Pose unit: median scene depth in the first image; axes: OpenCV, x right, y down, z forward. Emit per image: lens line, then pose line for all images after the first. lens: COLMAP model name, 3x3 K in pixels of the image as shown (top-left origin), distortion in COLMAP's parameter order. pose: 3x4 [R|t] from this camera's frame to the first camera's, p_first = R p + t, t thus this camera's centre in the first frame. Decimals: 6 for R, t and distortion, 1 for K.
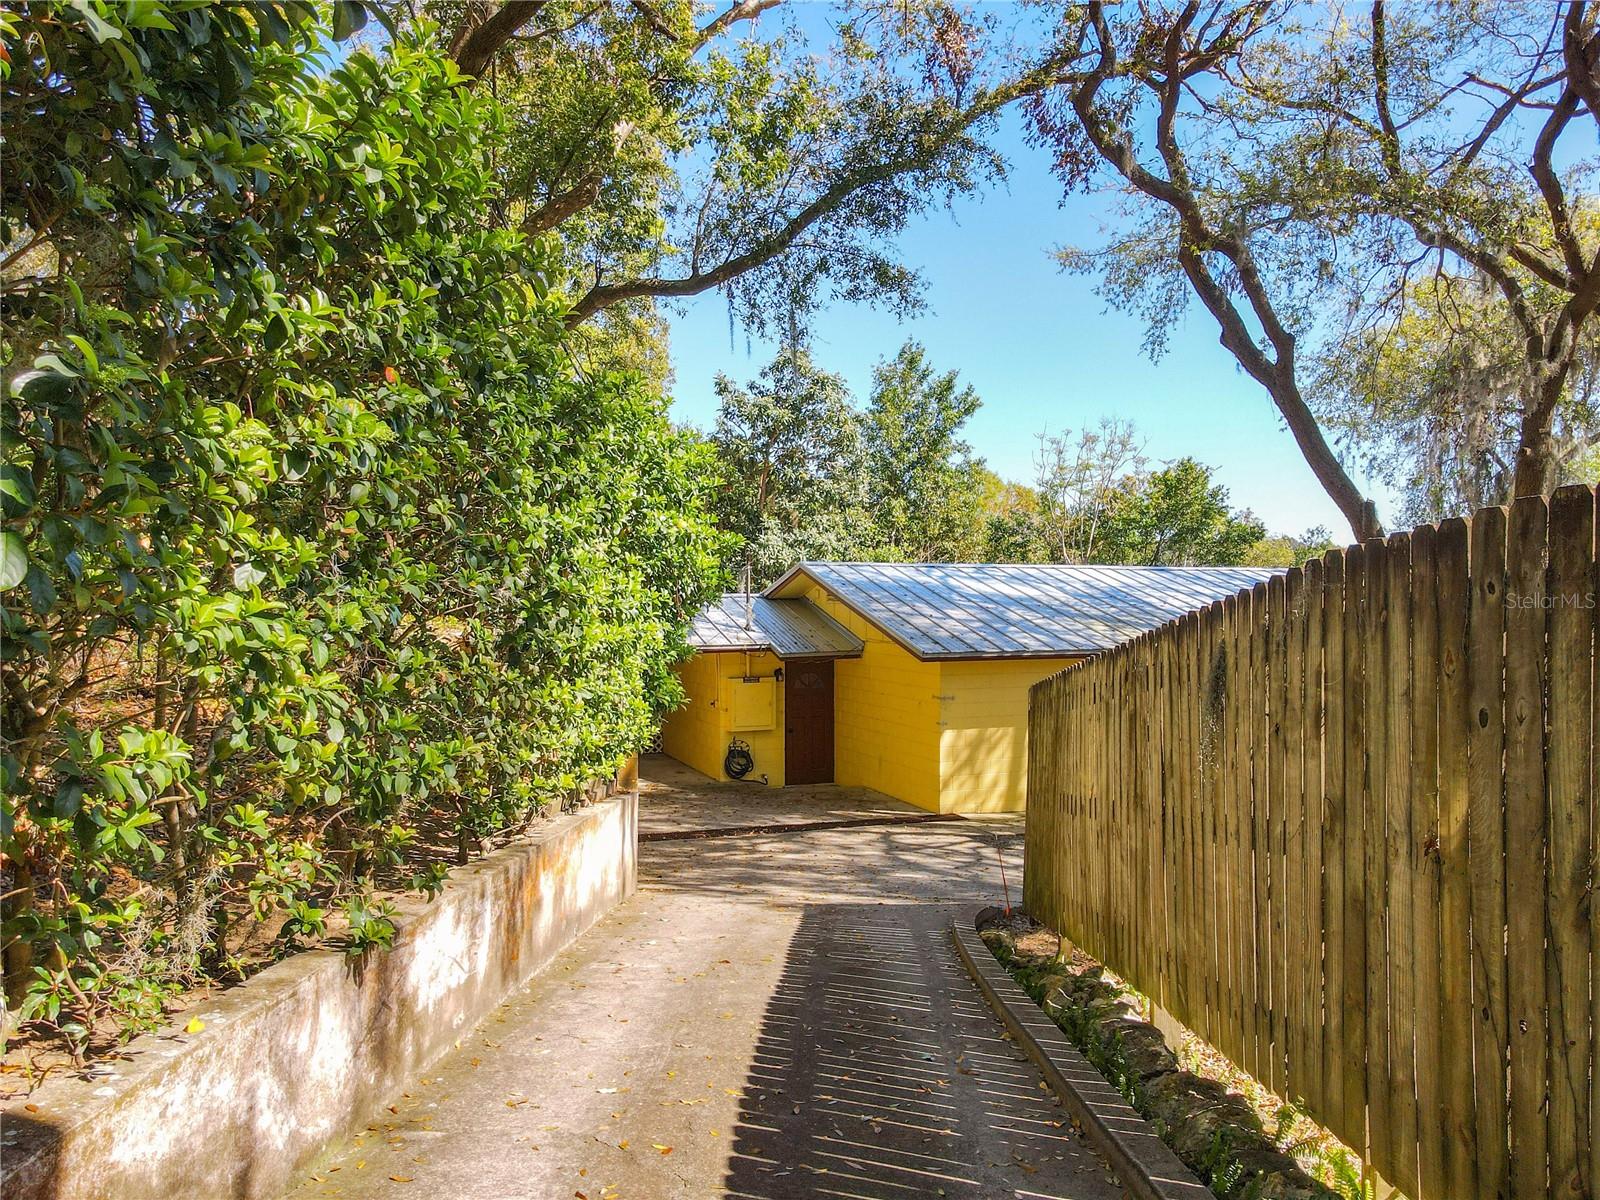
lens RADIAL K [[1161.3, 0, 798.2], [0, 1161.3, 600.8], [0, 0, 1]] dist [0.006515, 0.005347]
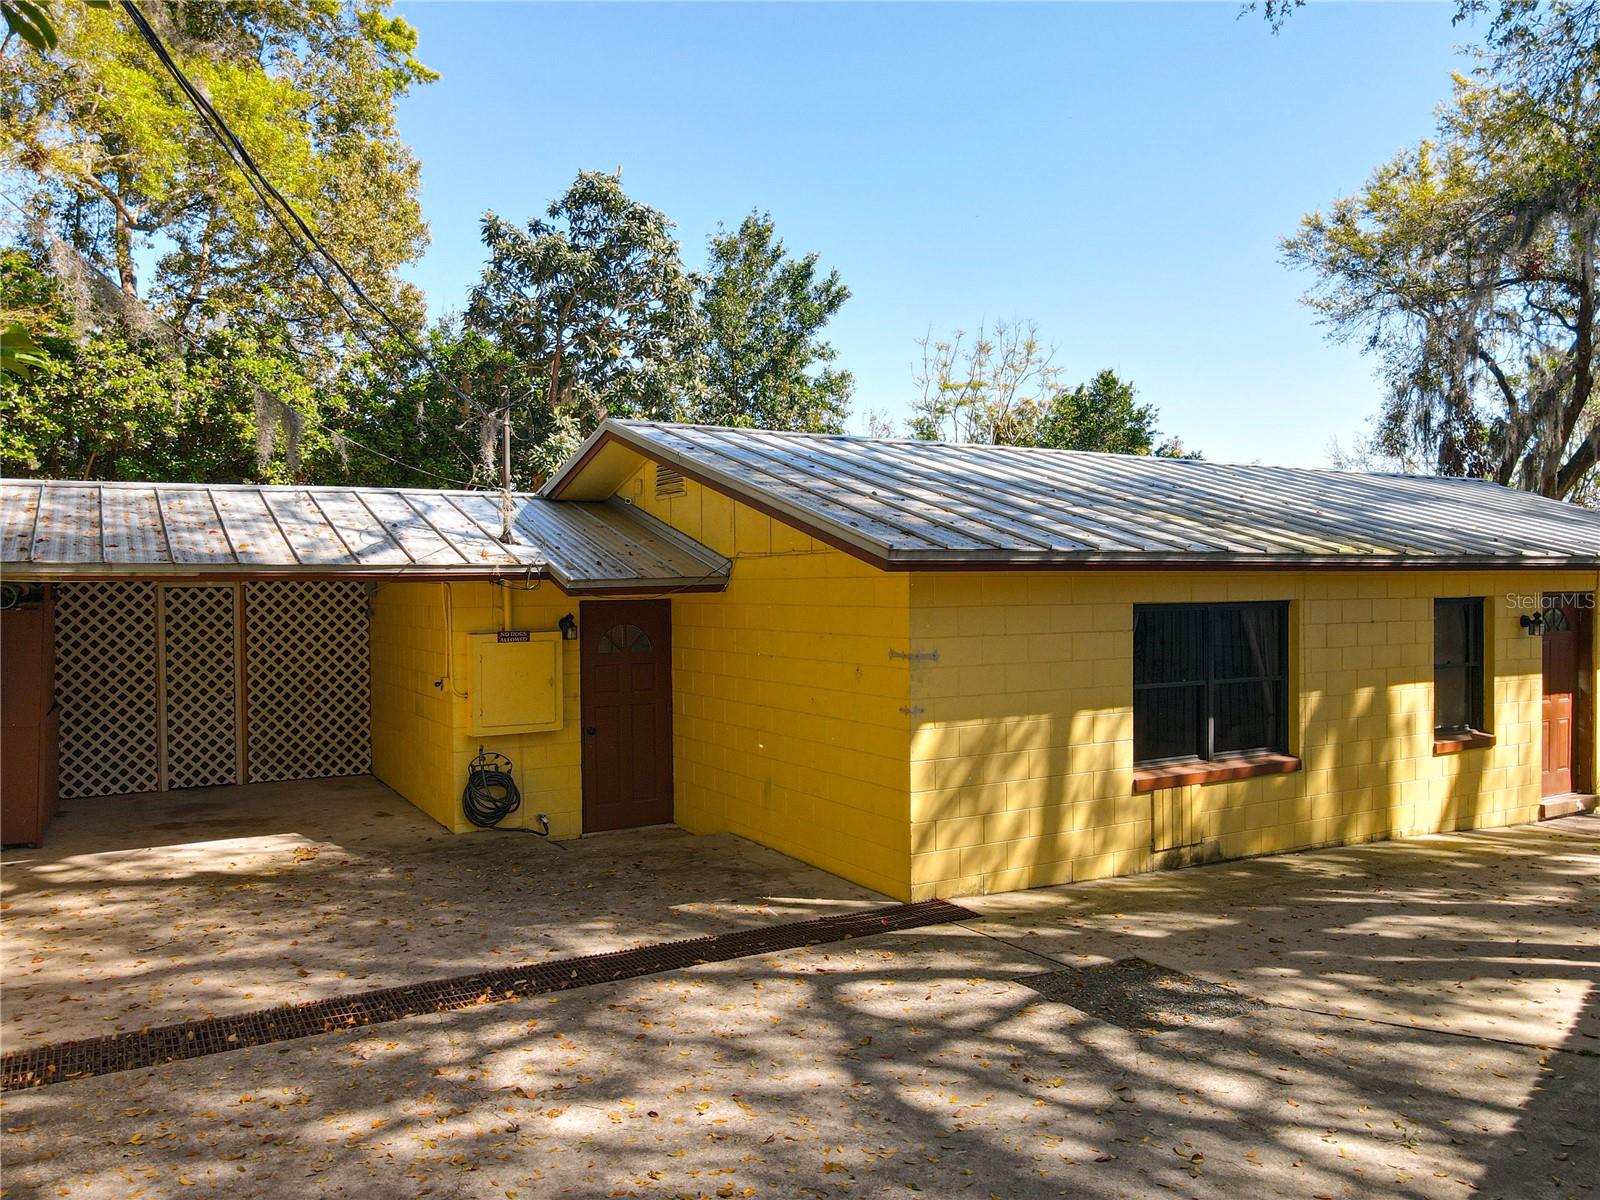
lens RADIAL K [[1134.8, 0, 817.3], [0, 1134.8, 612.2], [0, 0, 1]] dist [-0.006916, 0.001807]
pose [[0.983895, -0.008394, 0.178549, 0.002967], [0.005822, 0.999872, 0.014924, 0.049832], [-0.178652, -0.013644, 0.983818, 0.470869]]
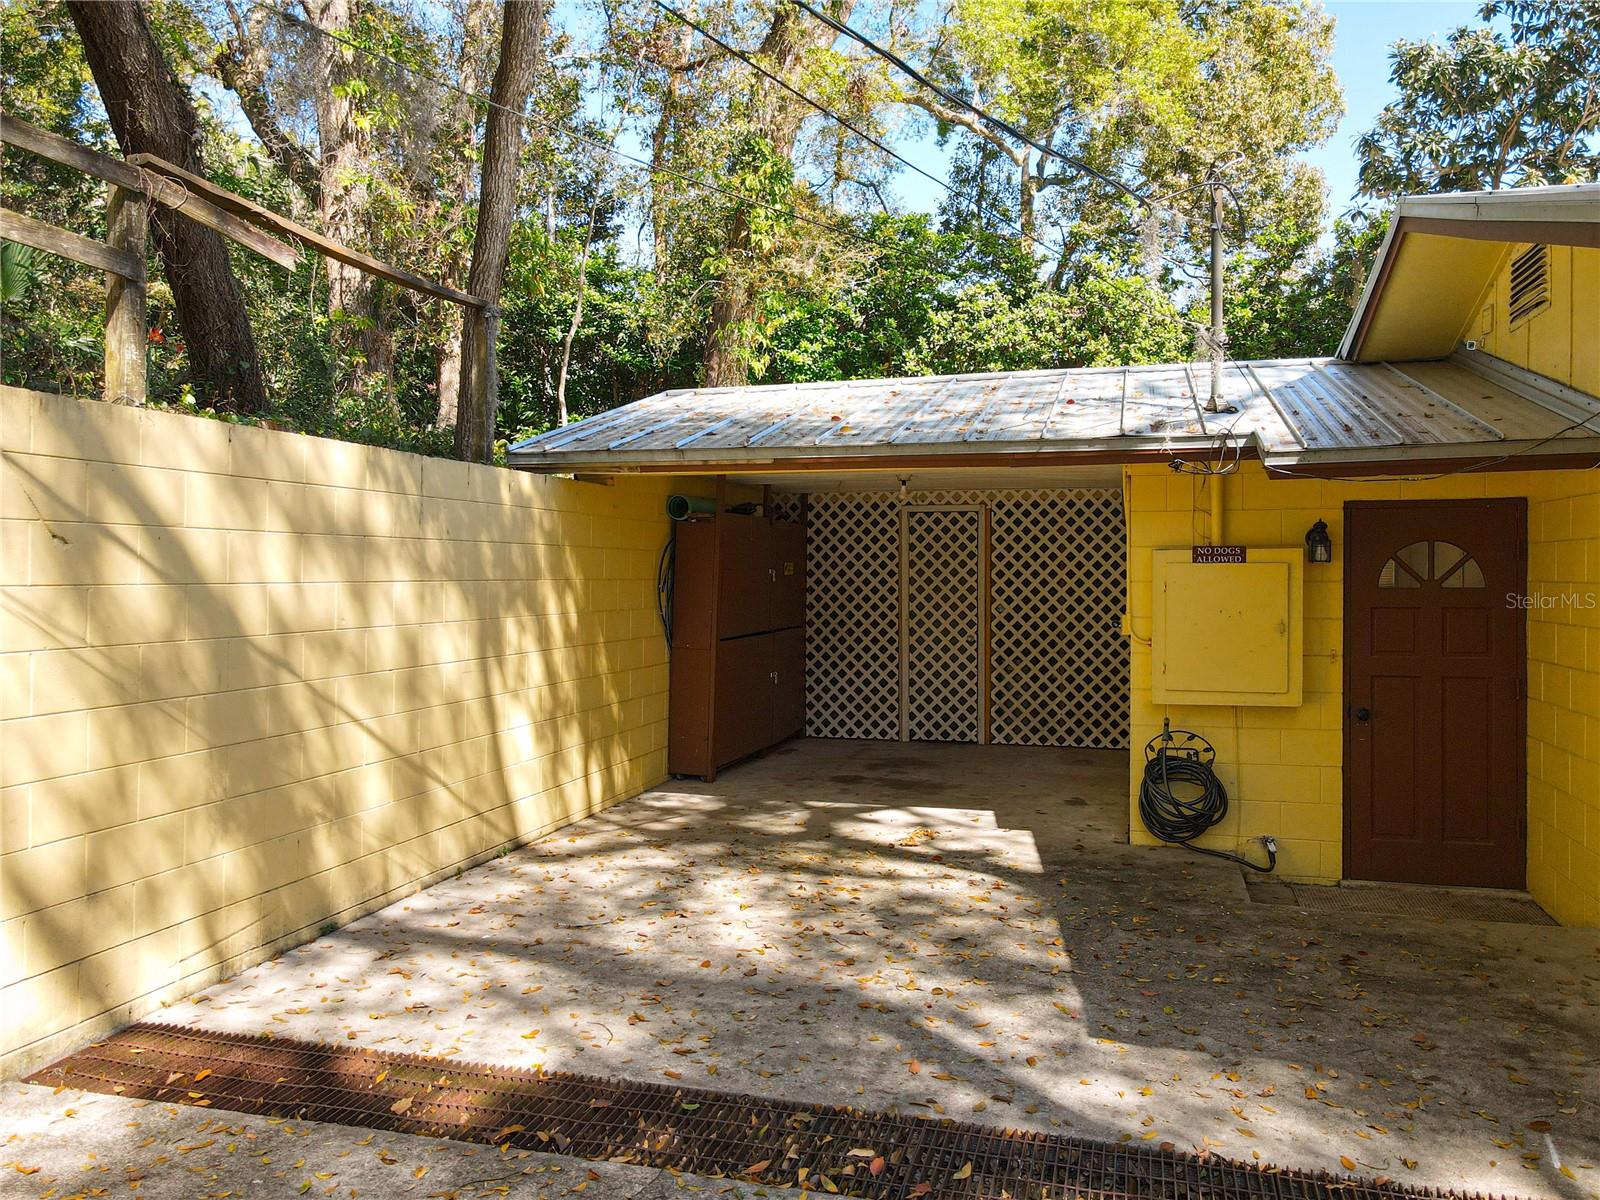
lens RADIAL K [[1219.4, 0, 802.7], [0, 1219.4, 576.5], [0, 0, 1]] dist [0.001883, 0.001904]
pose [[0.812565, 0.005767, -0.582842, 0.067186], [-0.003342, 0.999981, 0.005236, 0.072399], [0.582861, -0.002306, 0.812569, 0.637034]]
